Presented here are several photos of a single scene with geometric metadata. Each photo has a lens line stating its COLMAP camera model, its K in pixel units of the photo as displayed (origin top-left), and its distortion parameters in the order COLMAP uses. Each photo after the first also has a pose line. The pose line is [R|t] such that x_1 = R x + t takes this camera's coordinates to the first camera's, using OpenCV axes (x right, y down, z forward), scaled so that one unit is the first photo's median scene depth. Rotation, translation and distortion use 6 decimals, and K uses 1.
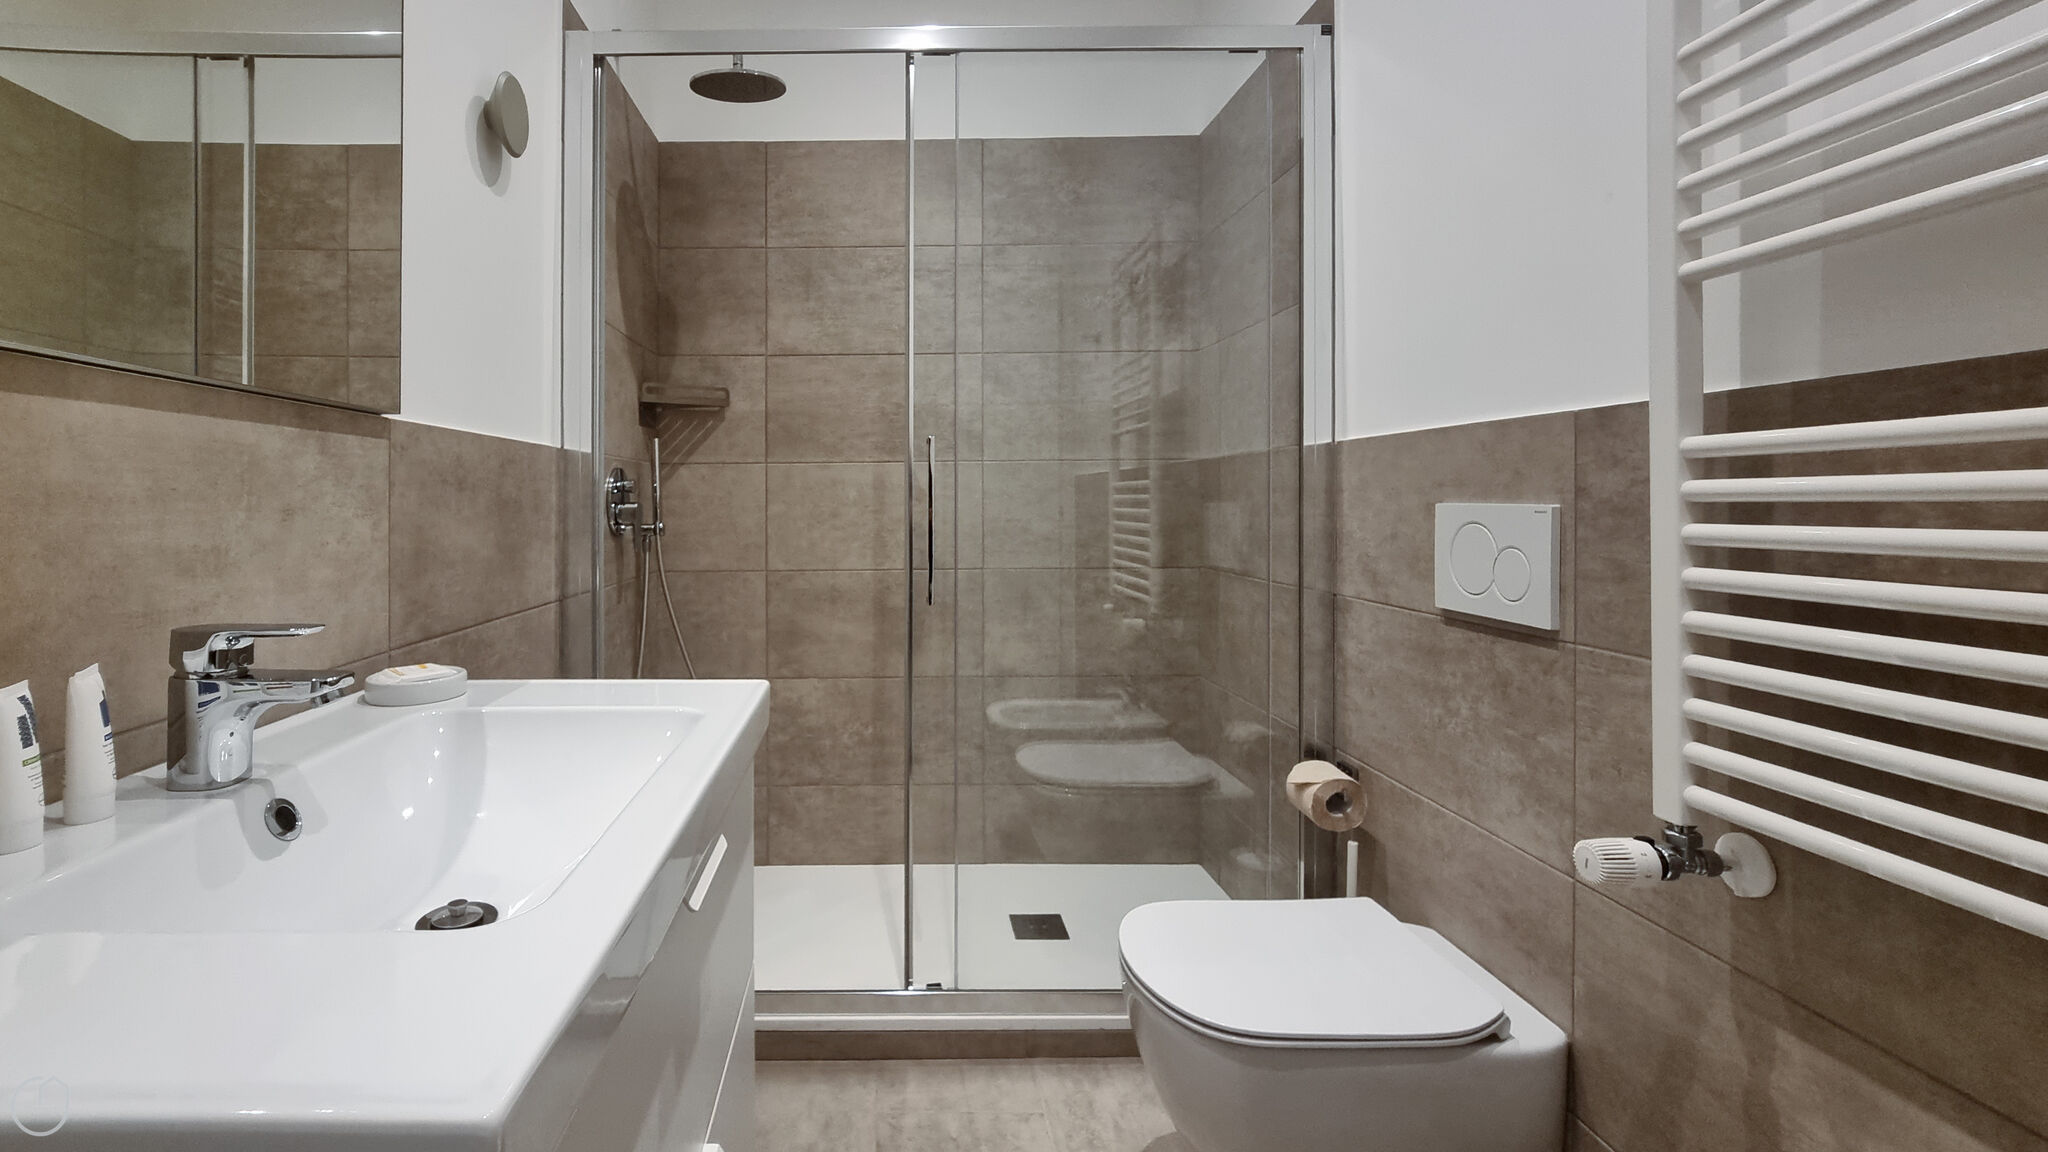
lens RADIAL K [[916.3, 0, 1024.0], [0, 916.3, 523.4], [0, 0, 1]] dist [-0.001938, 0.000030]
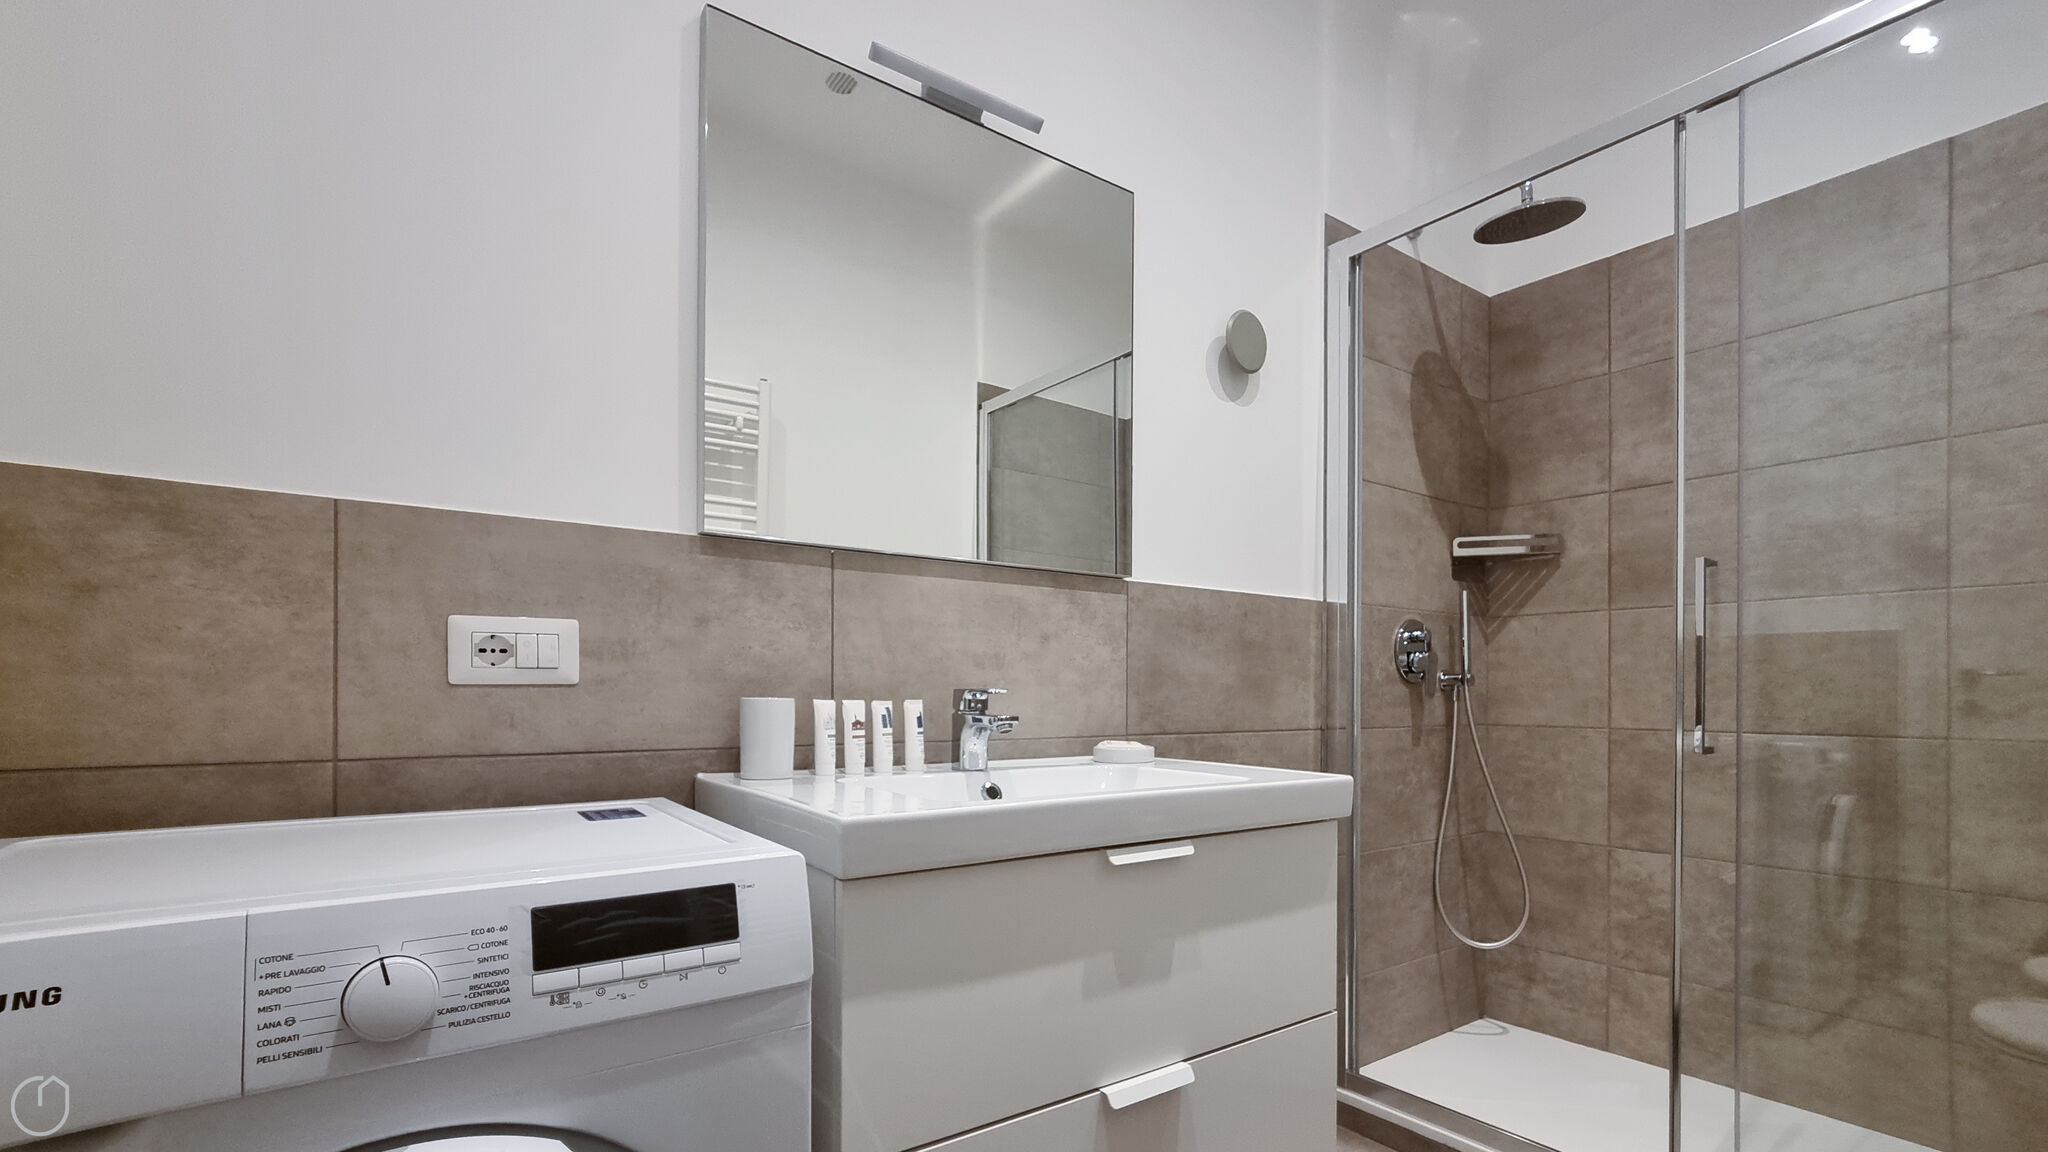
lens RADIAL K [[905.2, 0, 1024.3], [0, 905.2, 692.8], [0, 0, 1]] dist [-0.000086, 0.000034]
pose [[0.603717, 0.008073, -0.797158, 0.136361], [-0.004904, 0.999967, 0.006413, 0.021190], [0.797184, 0.000038, 0.603737, -0.011084]]
